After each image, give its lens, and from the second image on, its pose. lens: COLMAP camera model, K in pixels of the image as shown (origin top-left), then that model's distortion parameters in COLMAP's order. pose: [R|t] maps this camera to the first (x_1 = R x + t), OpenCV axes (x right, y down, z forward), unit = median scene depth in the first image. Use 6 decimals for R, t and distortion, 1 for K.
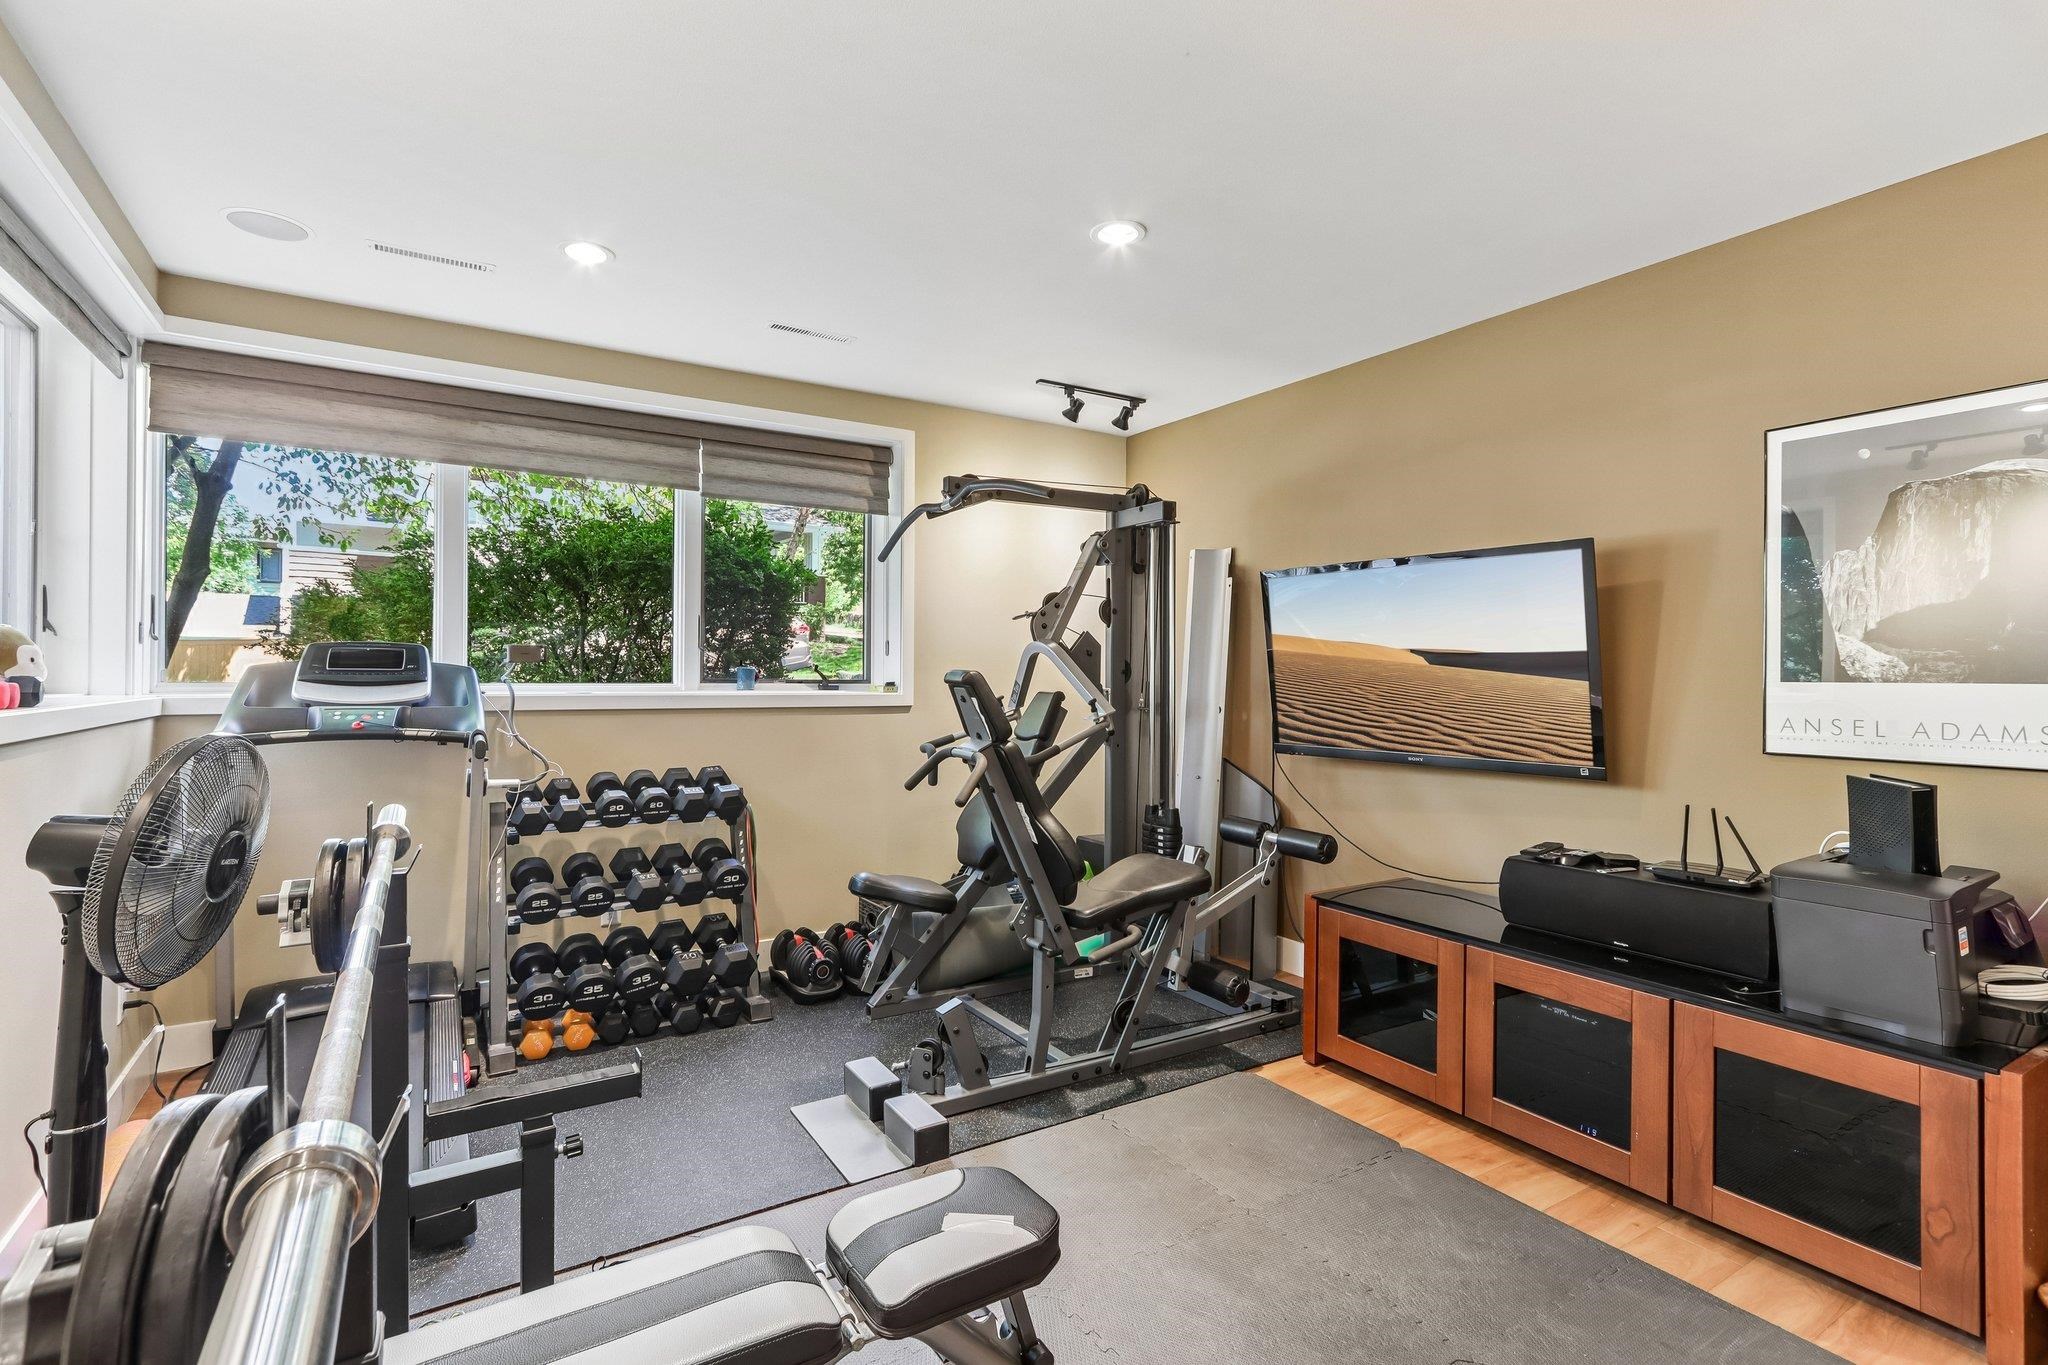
lens RADIAL K [[964.7, 0, 1026.2], [0, 964.7, 677.2], [0, 0, 1]] dist [0.002756, 0.001410]
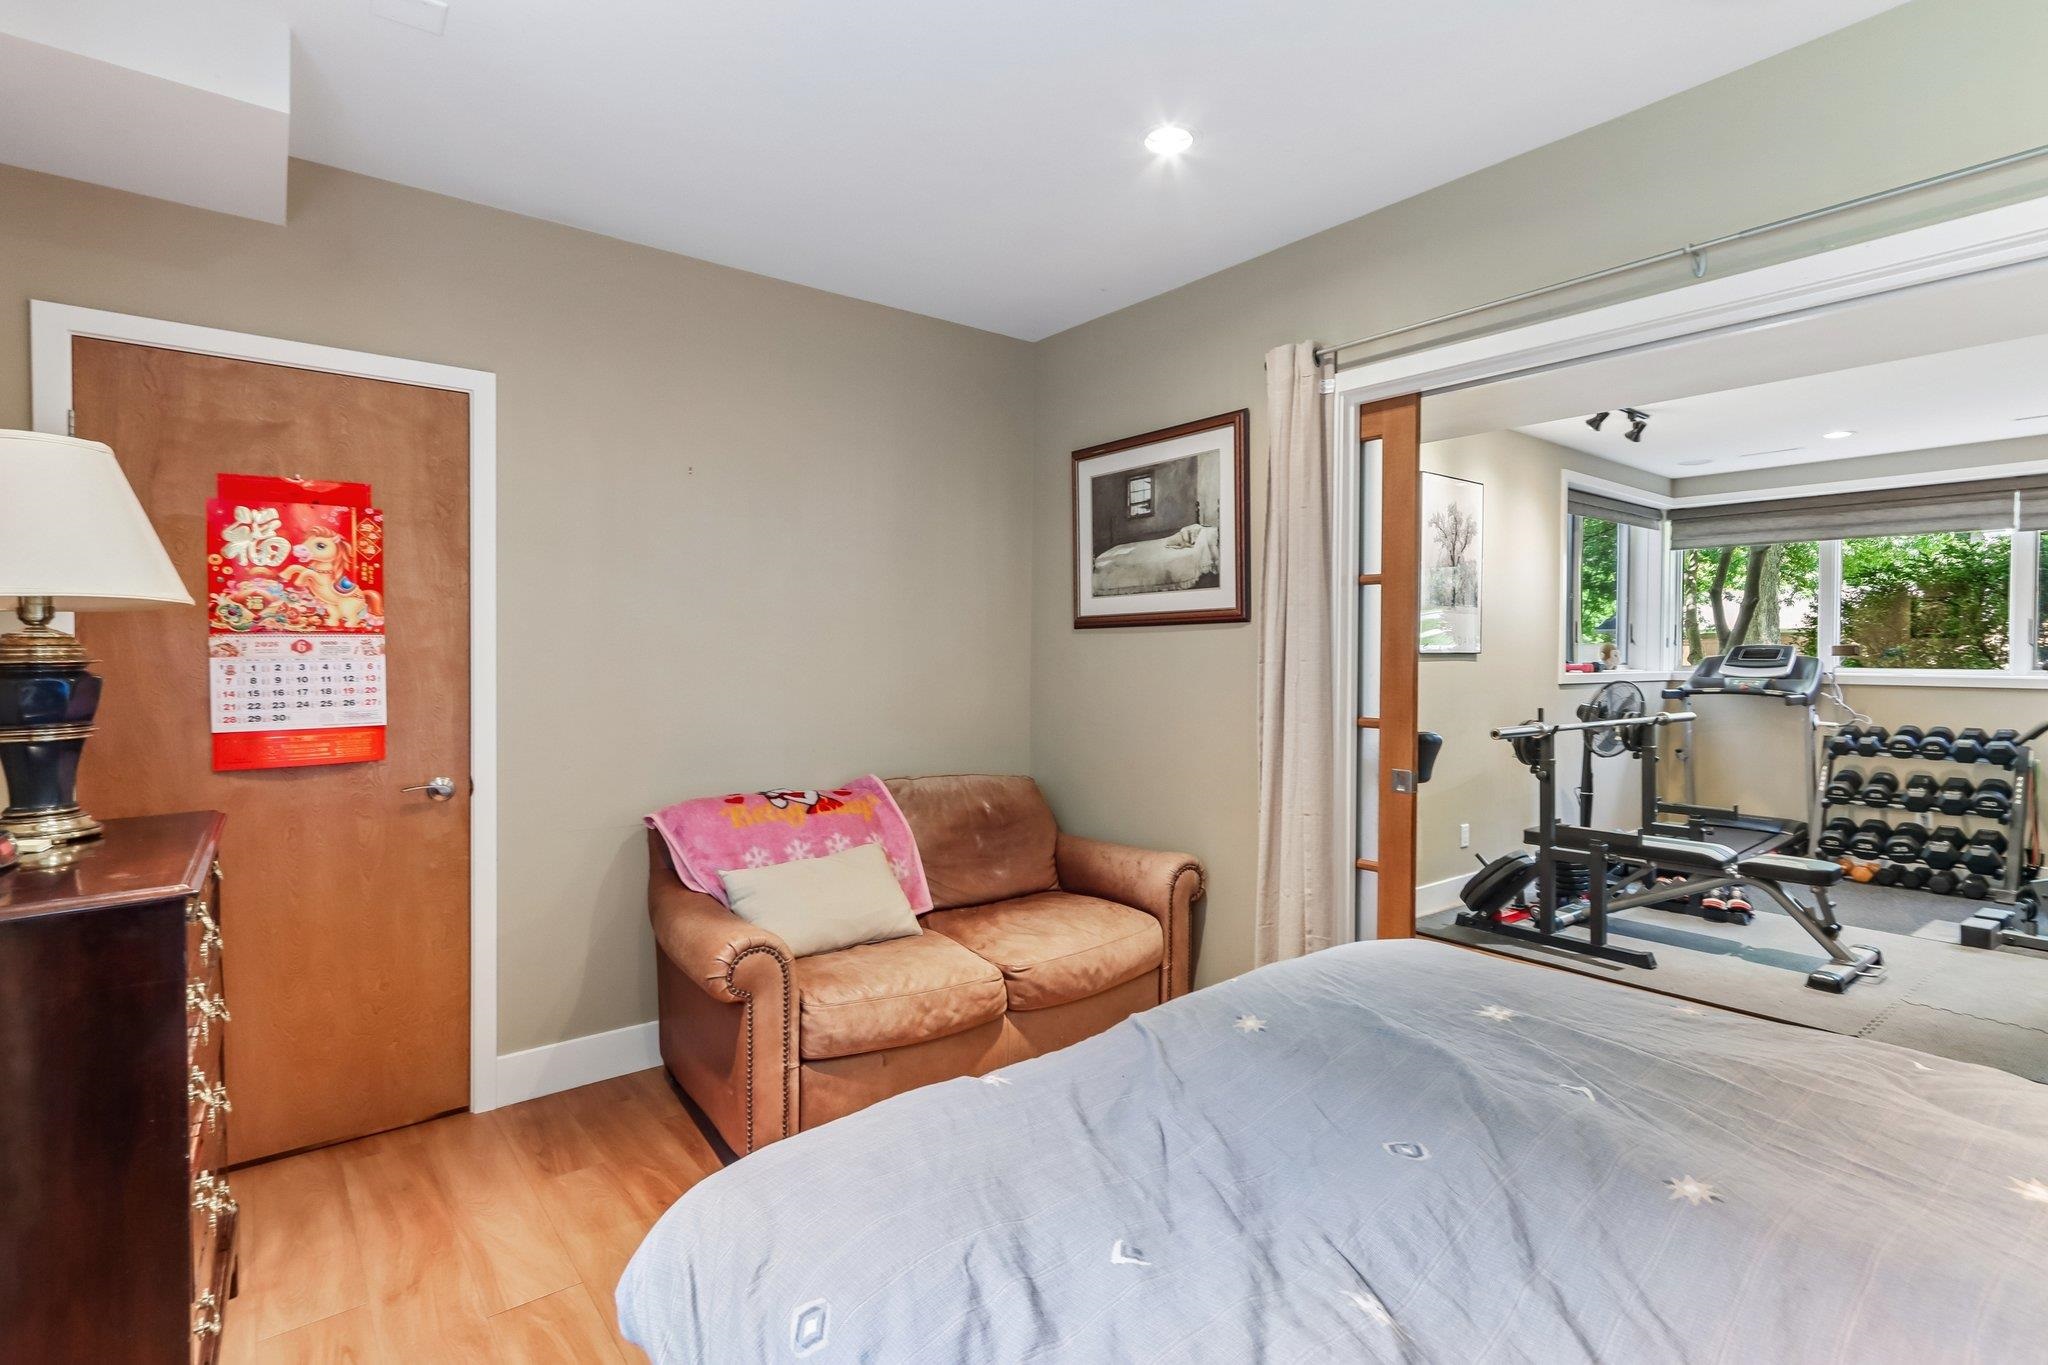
lens RADIAL K [[980.5, 0, 1034.1], [0, 980.5, 662.2], [0, 0, 1]] dist [0.005526, 0.001250]
pose [[0.110289, 0.003710, -0.993893, 1.066809], [-0.008122, 0.999963, 0.002831, 0.003223], [0.993866, 0.007760, 0.110315, -0.627311]]
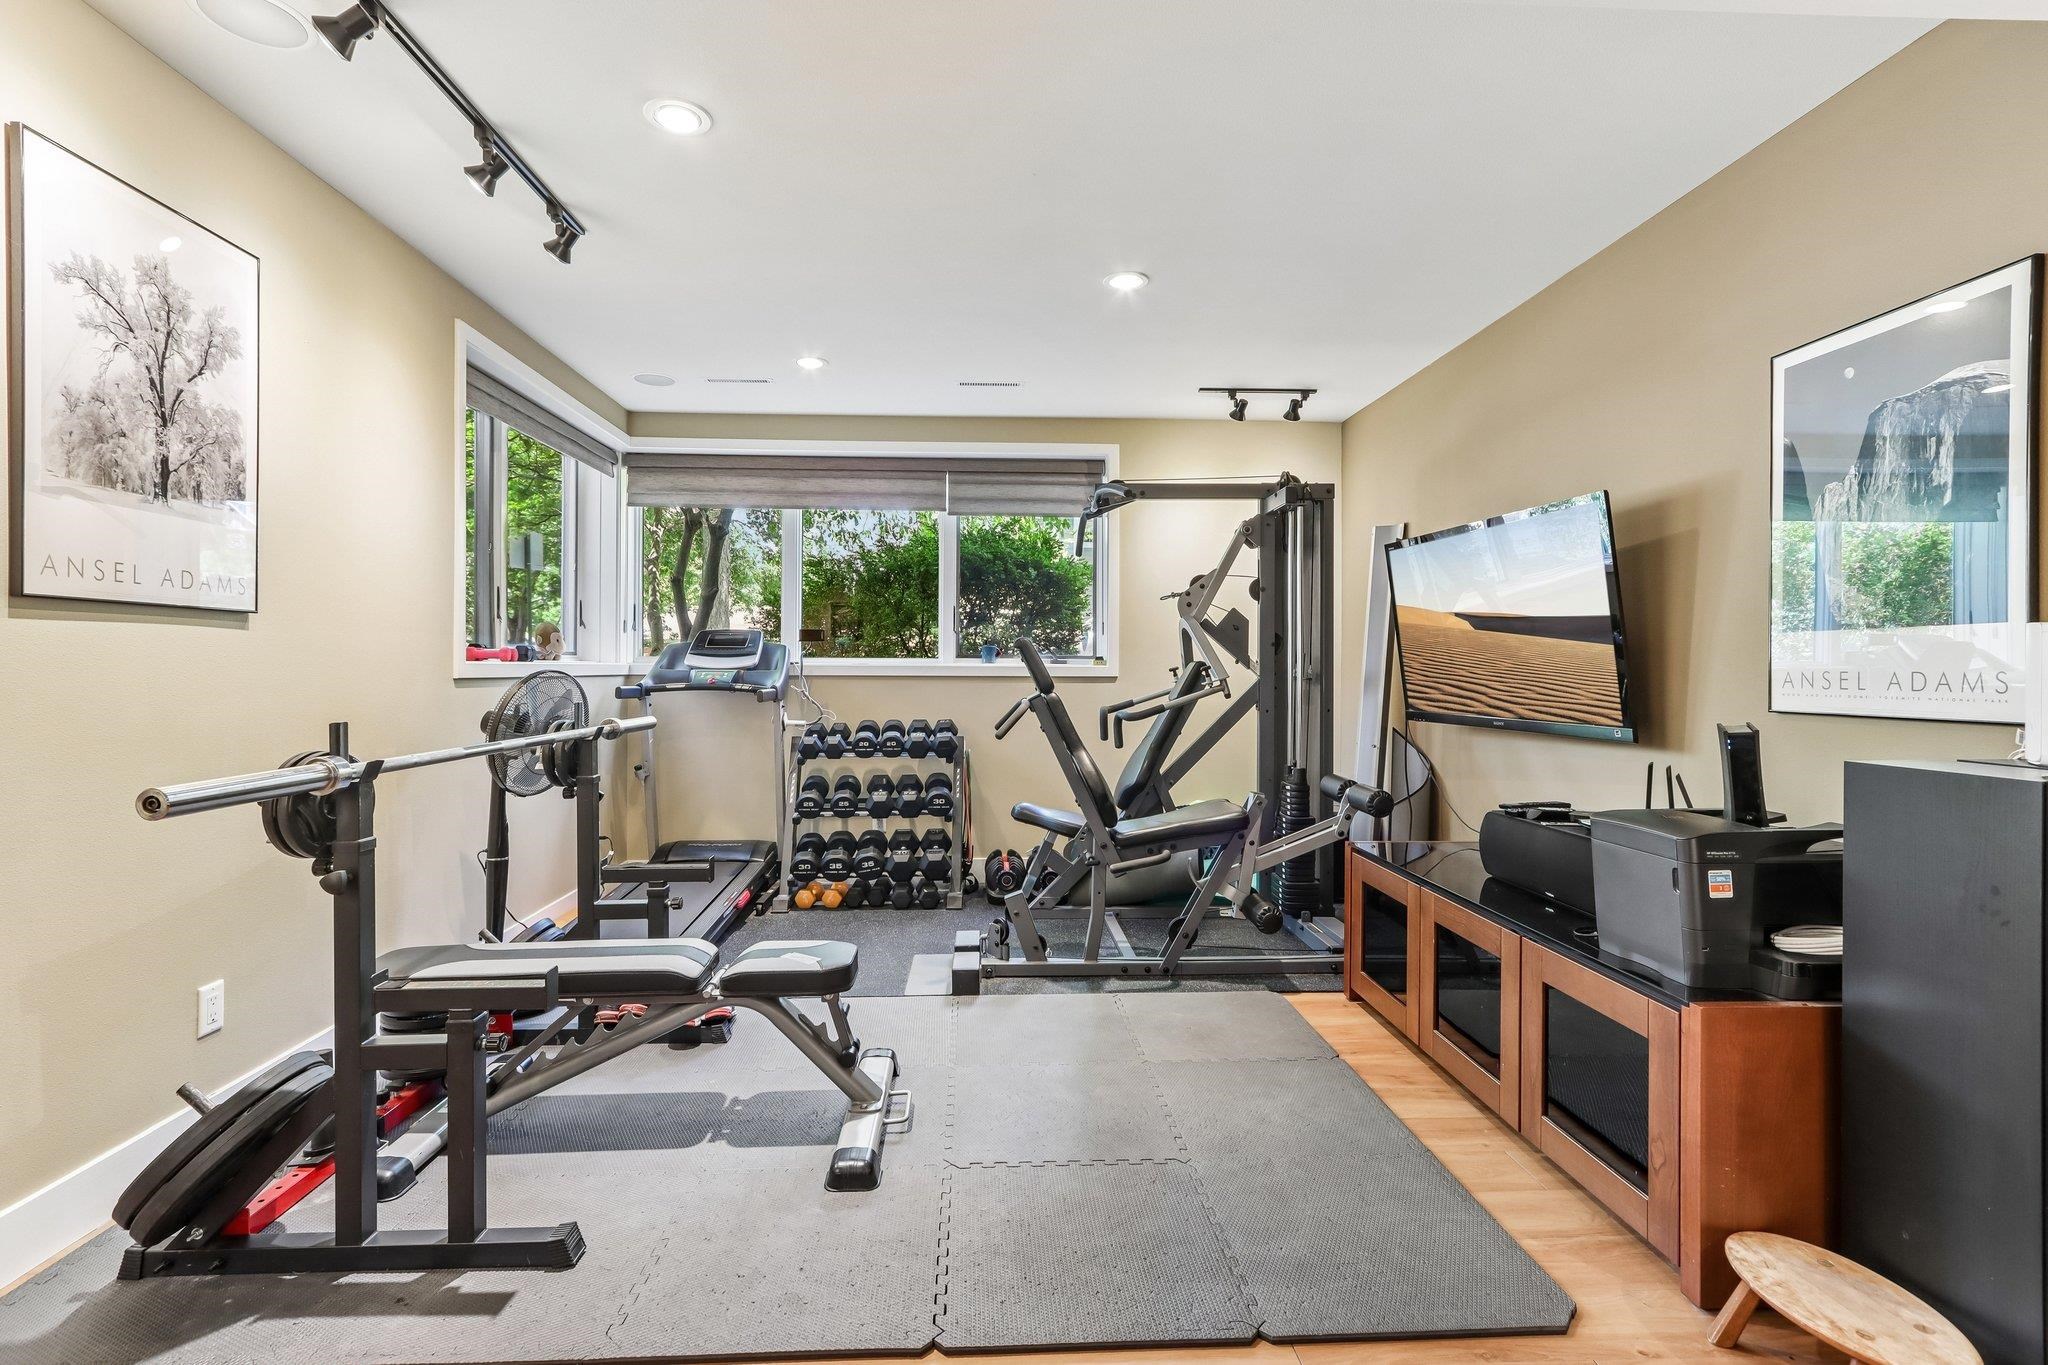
lens RADIAL K [[955.2, 0, 1015.6], [0, 955.2, 669.7], [0, 0, 1]] dist [0.001444, 0.001607]
pose [[0.871803, -0.002375, -0.489851, 0.459867], [0.000416, 0.999991, -0.004107, 0.033752], [0.489856, 0.003377, 0.871797, -0.107504]]
